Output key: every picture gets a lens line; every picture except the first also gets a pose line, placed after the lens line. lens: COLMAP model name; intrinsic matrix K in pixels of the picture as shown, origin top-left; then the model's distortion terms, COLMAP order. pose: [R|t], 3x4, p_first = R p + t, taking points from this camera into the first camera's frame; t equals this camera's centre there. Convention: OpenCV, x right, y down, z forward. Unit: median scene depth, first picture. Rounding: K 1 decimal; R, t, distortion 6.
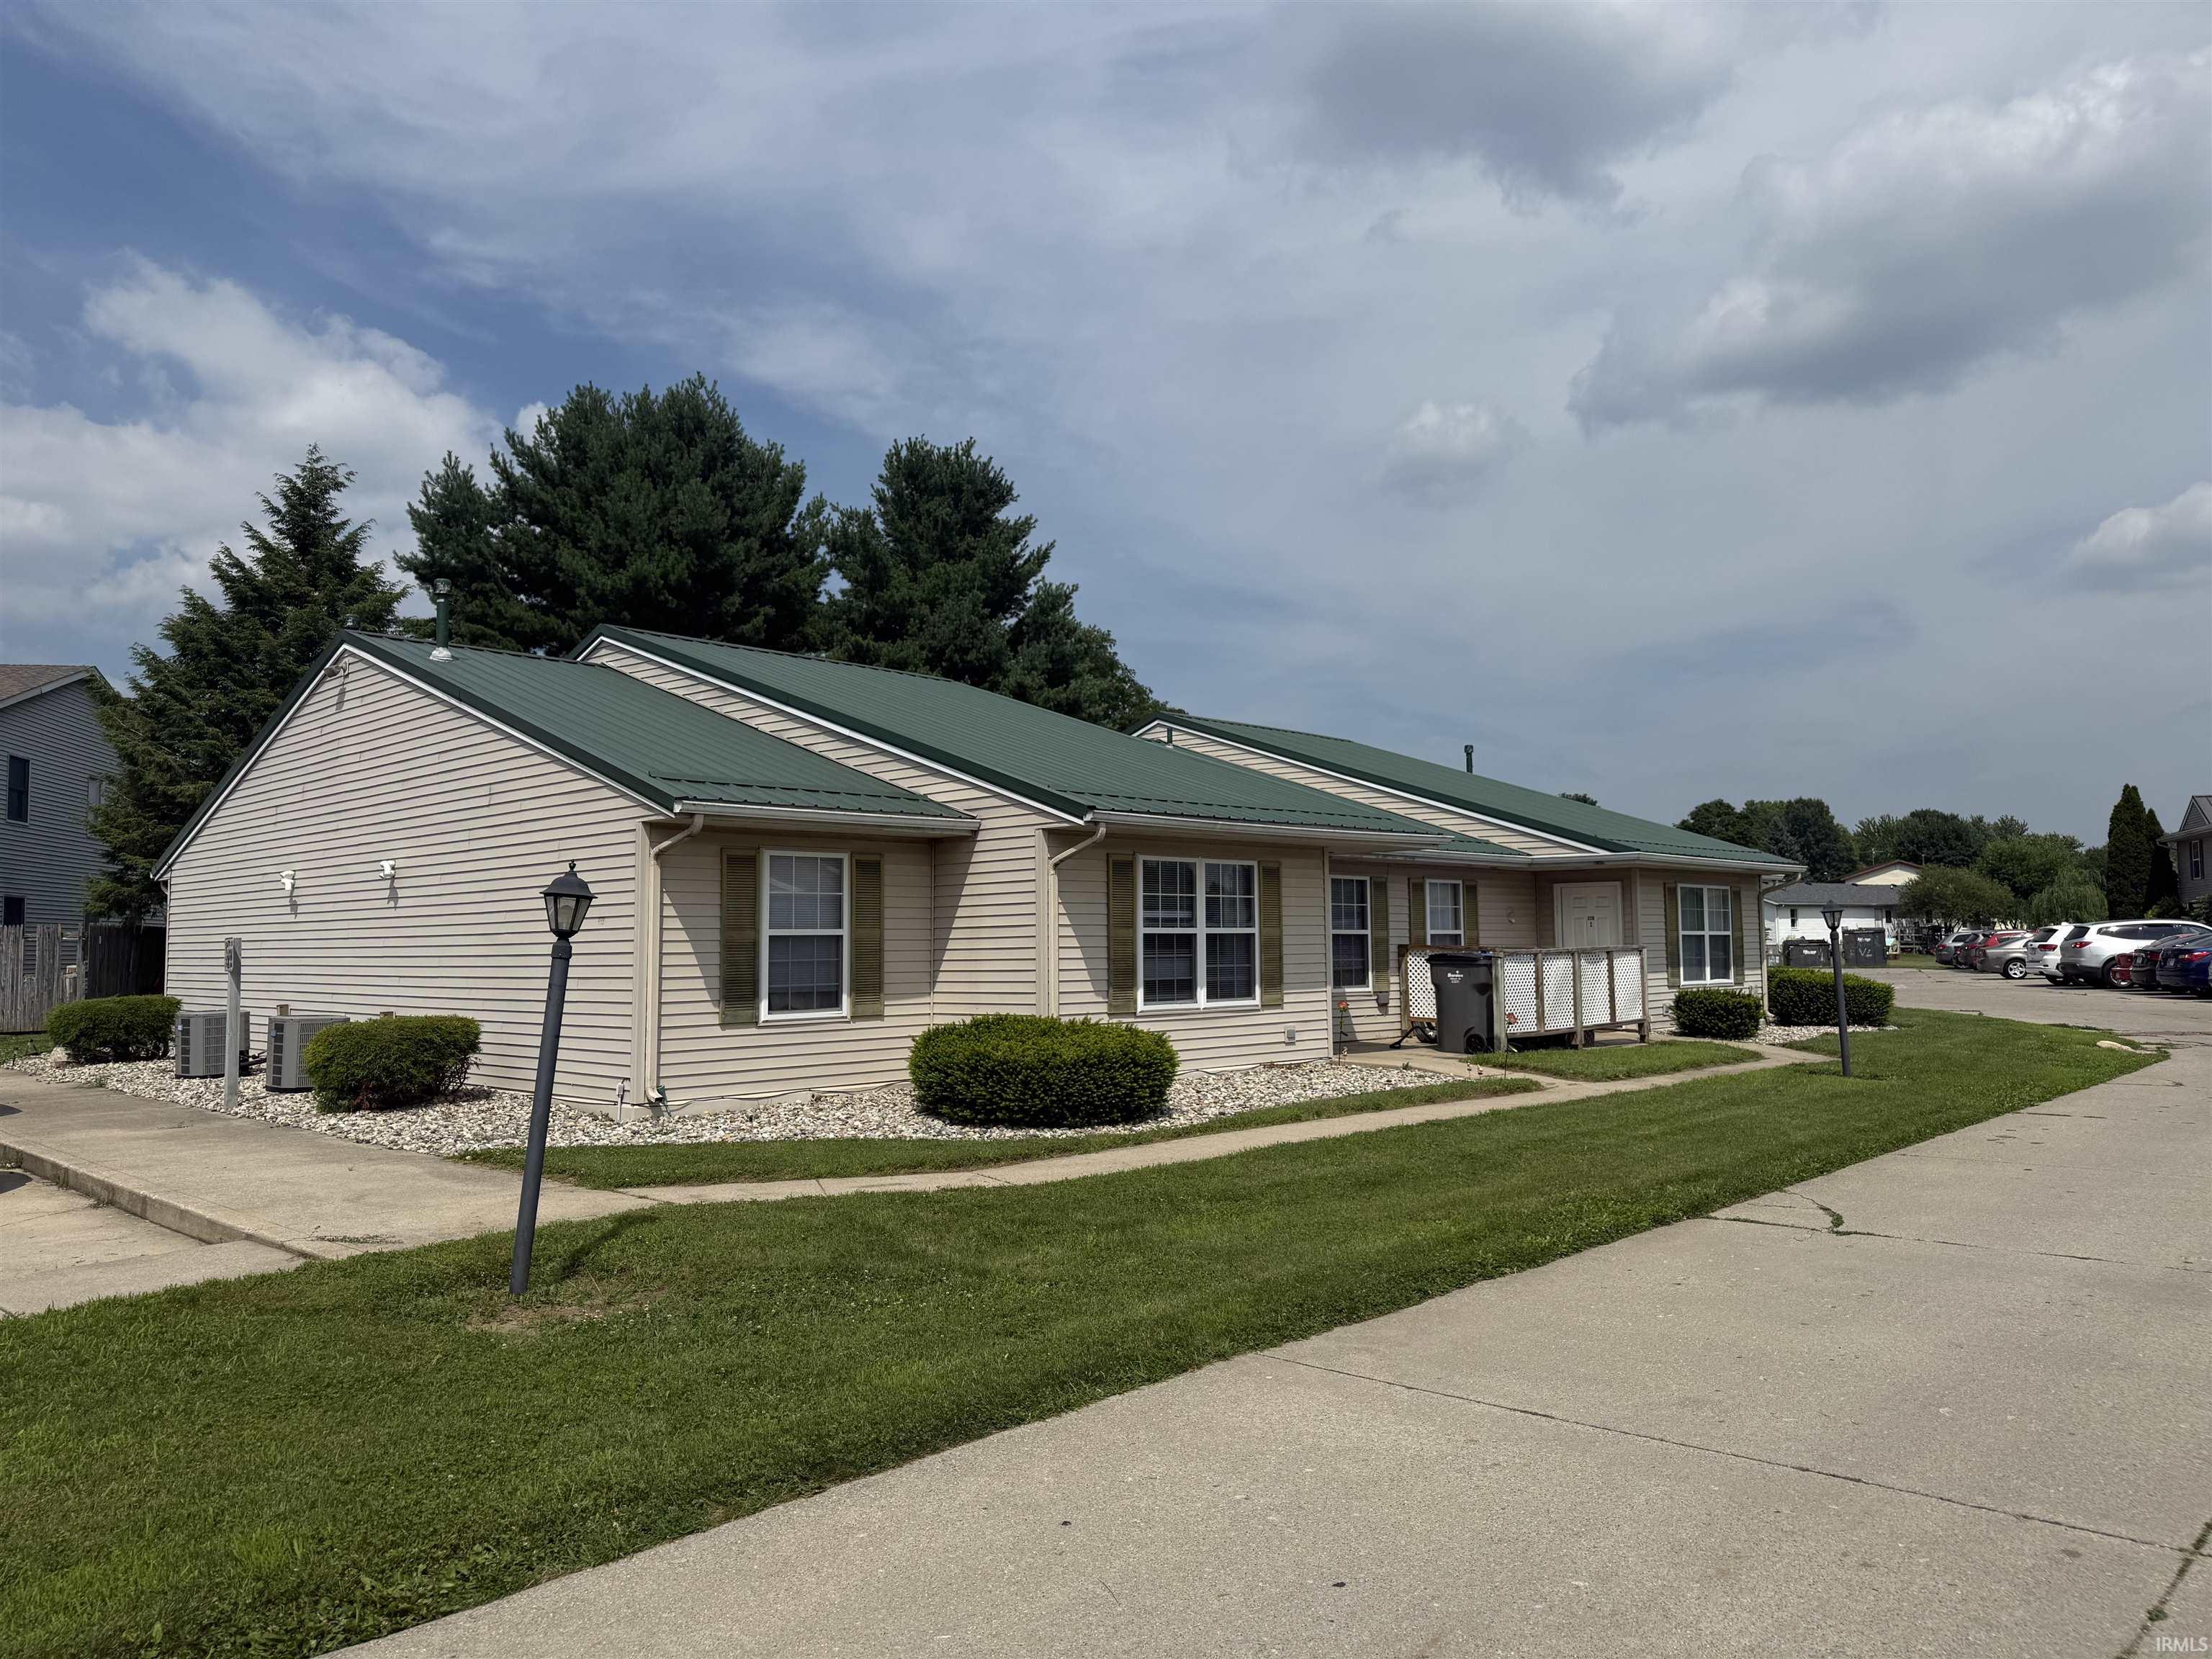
lens RADIAL K [[1542.3, 0, 1106.0], [0, 1542.3, 829.5], [0, 0, 1]] dist [0.112971, -0.143256]
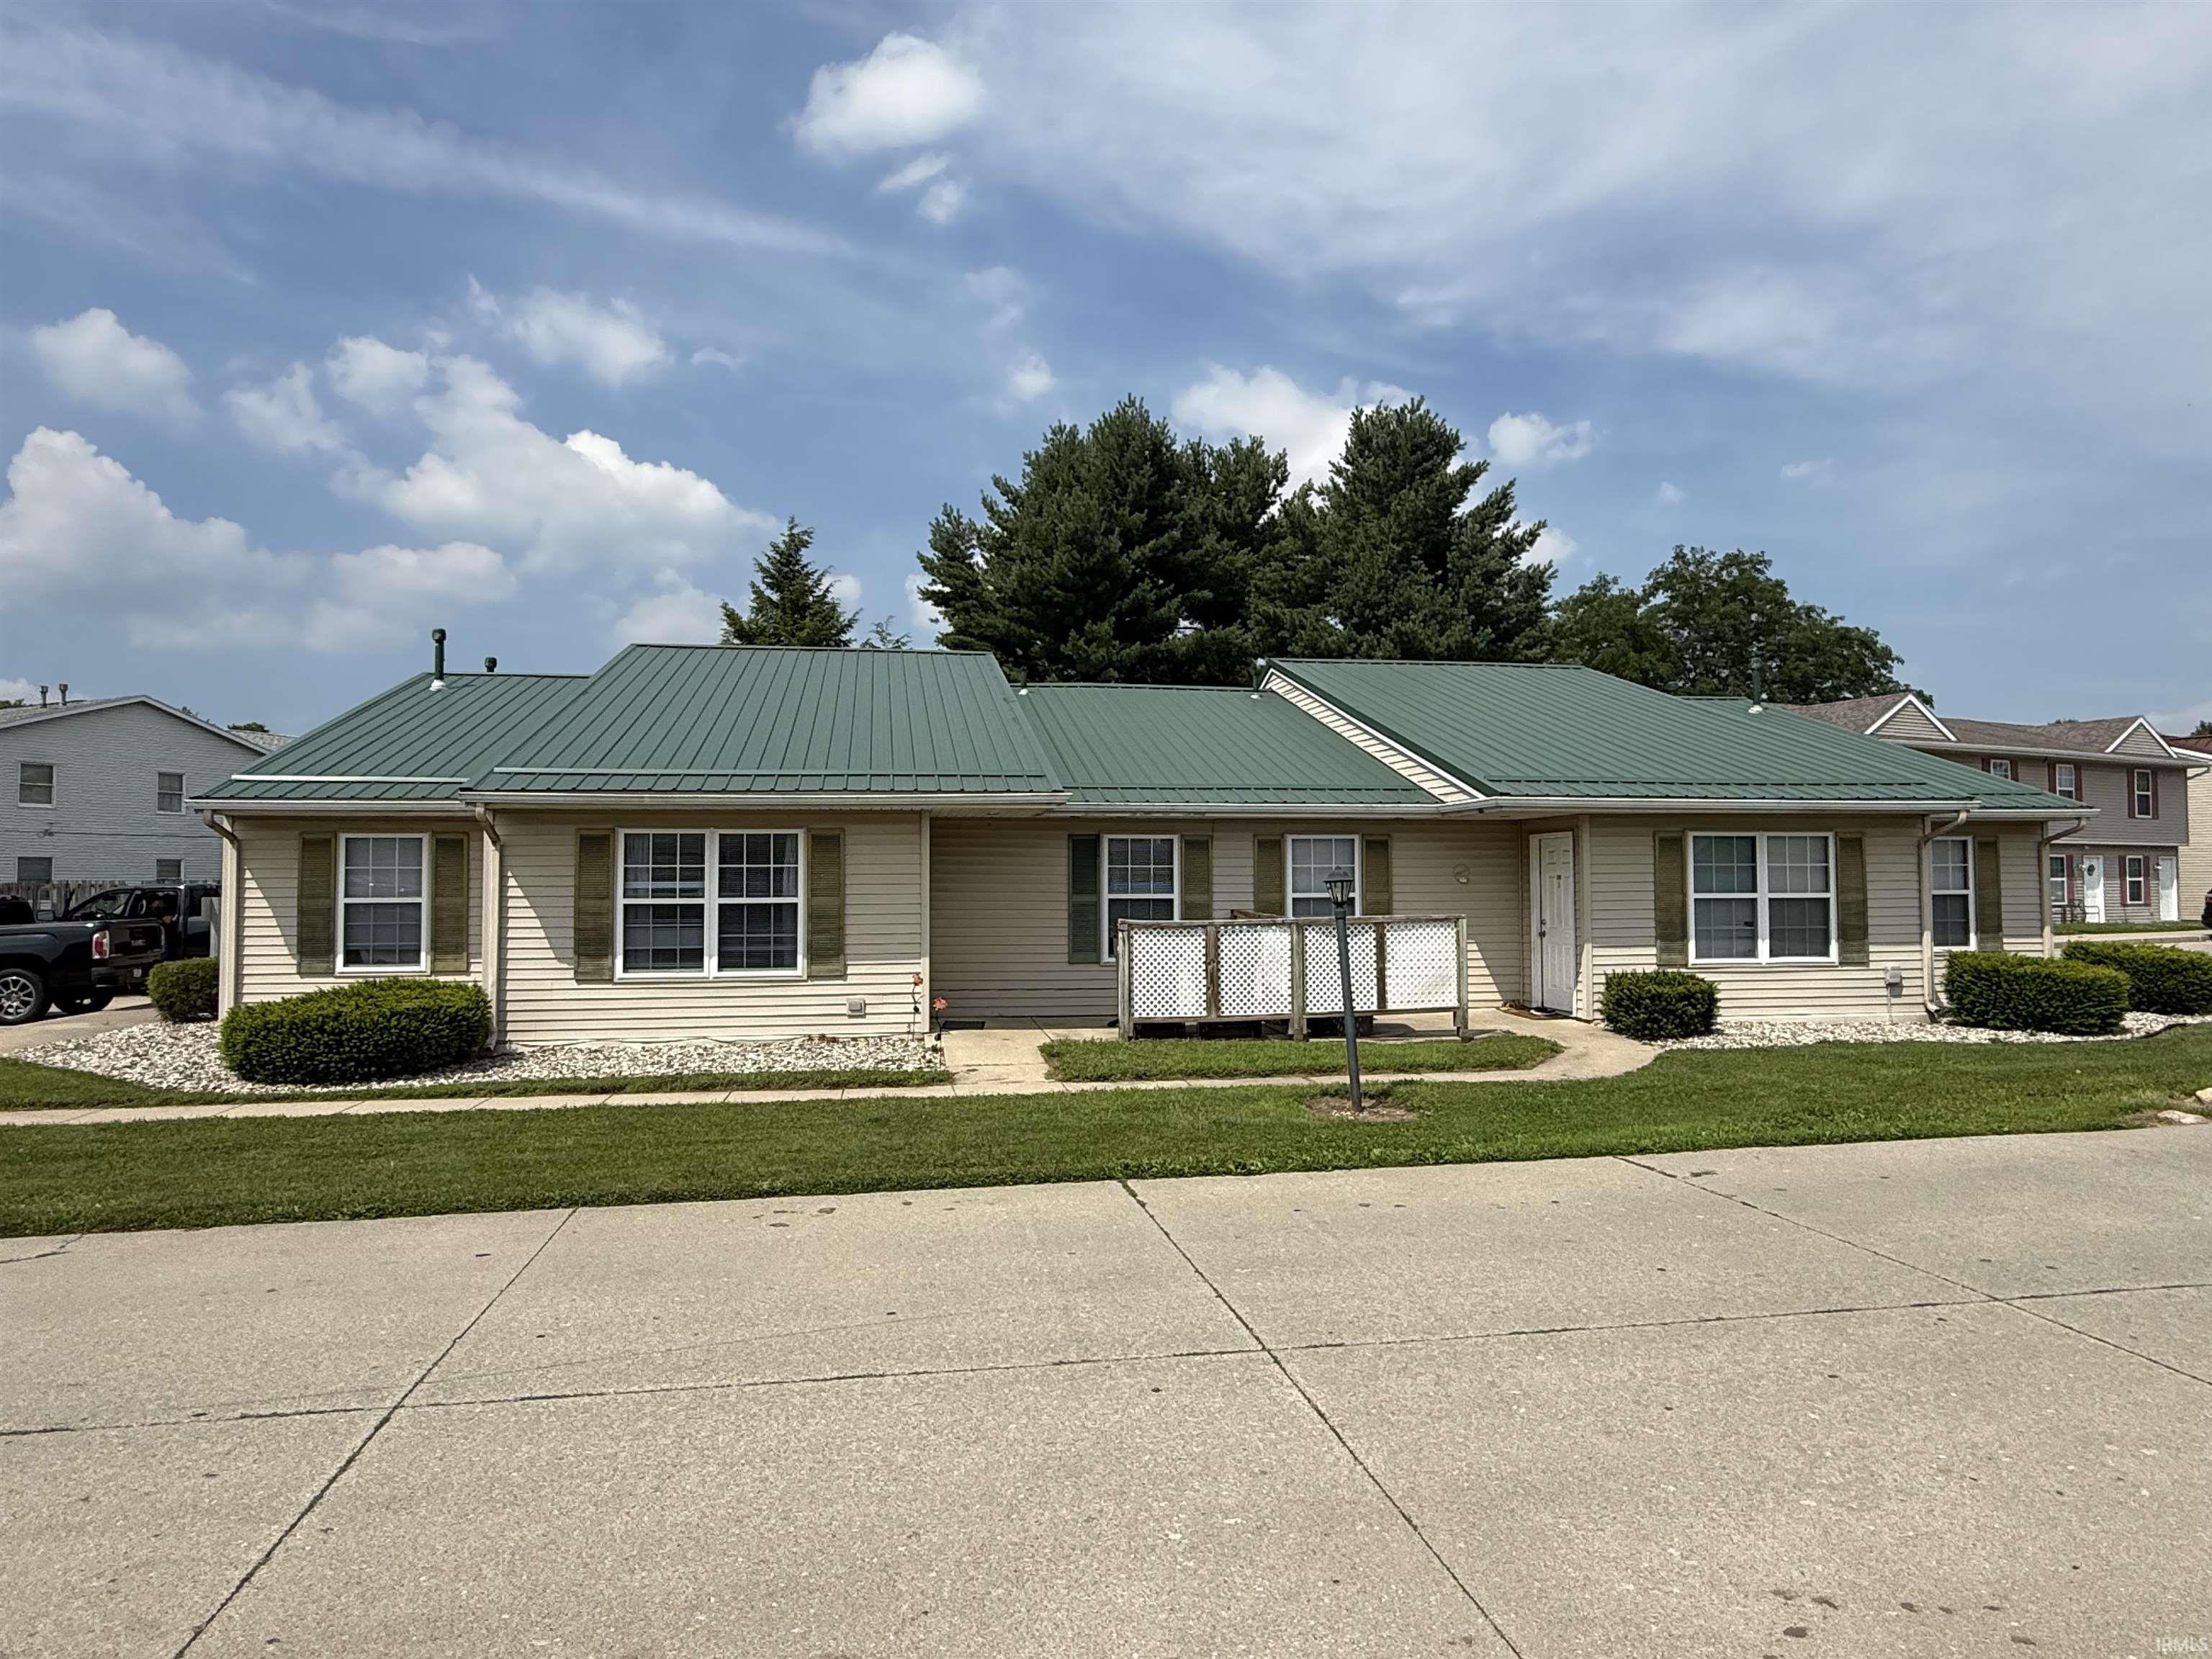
lens RADIAL K [[1356.2, 0, 1106.0], [0, 1356.2, 829.5], [0, 0, 1]] dist [-0.016022, -0.000758]
pose [[0.807626, -0.017754, -0.589428, 0.779912], [0.040884, 0.998827, 0.025933, 0.006487], [0.588276, -0.045042, 0.807405, 0.432667]]
